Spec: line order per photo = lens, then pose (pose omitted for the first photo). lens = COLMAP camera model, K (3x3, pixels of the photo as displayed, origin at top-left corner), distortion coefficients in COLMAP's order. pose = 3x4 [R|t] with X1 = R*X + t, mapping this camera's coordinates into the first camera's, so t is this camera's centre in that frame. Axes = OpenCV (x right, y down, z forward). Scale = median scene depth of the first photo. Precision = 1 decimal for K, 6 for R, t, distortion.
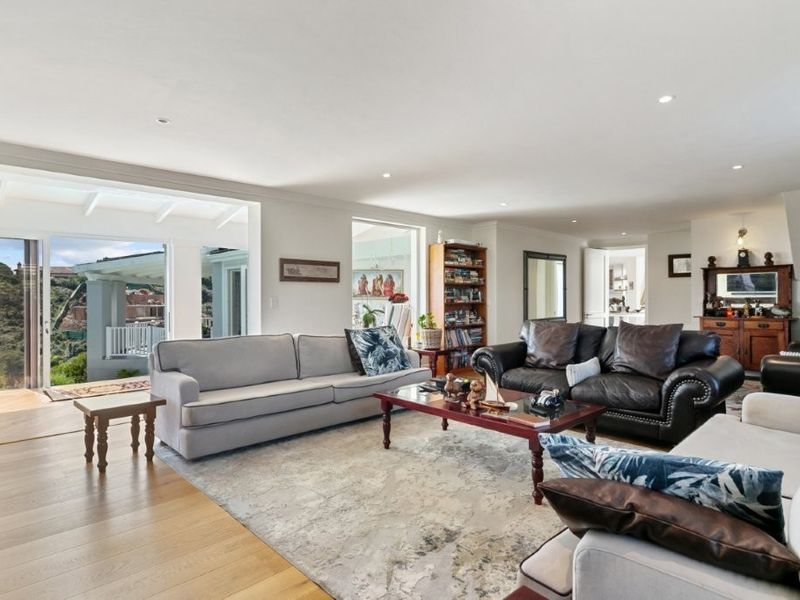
lens RADIAL K [[457.4, 0, 406.0], [0, 457.4, 298.8], [0, 0, 1]] dist [0.003139, 0.000173]
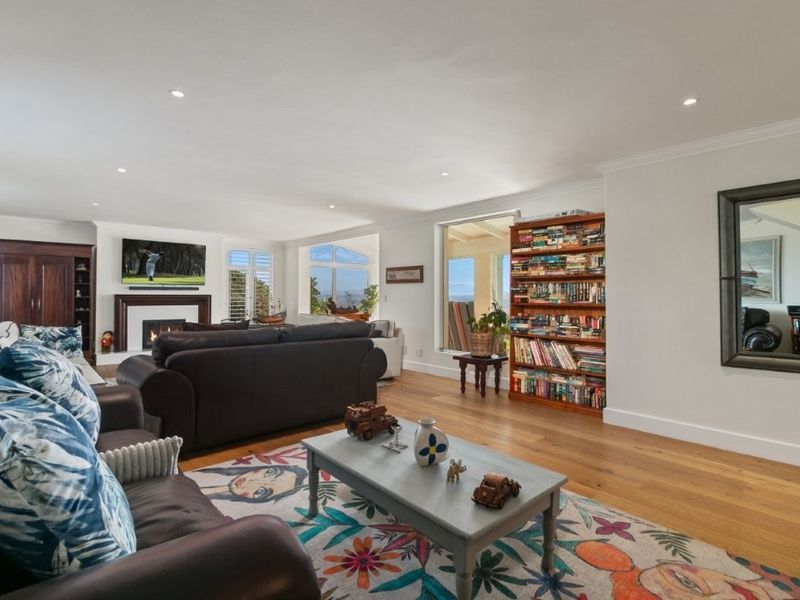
lens RADIAL K [[457.4, 0, 399.6], [0, 457.4, 295.0], [0, 0, 1]] dist [0.003139, 0.000173]
pose [[-0.099993, 0.000729, -0.994988, 0.852024], [-0.010091, 0.999948, 0.001746, -0.003724], [0.994937, 0.010215, -0.099981, 0.863031]]
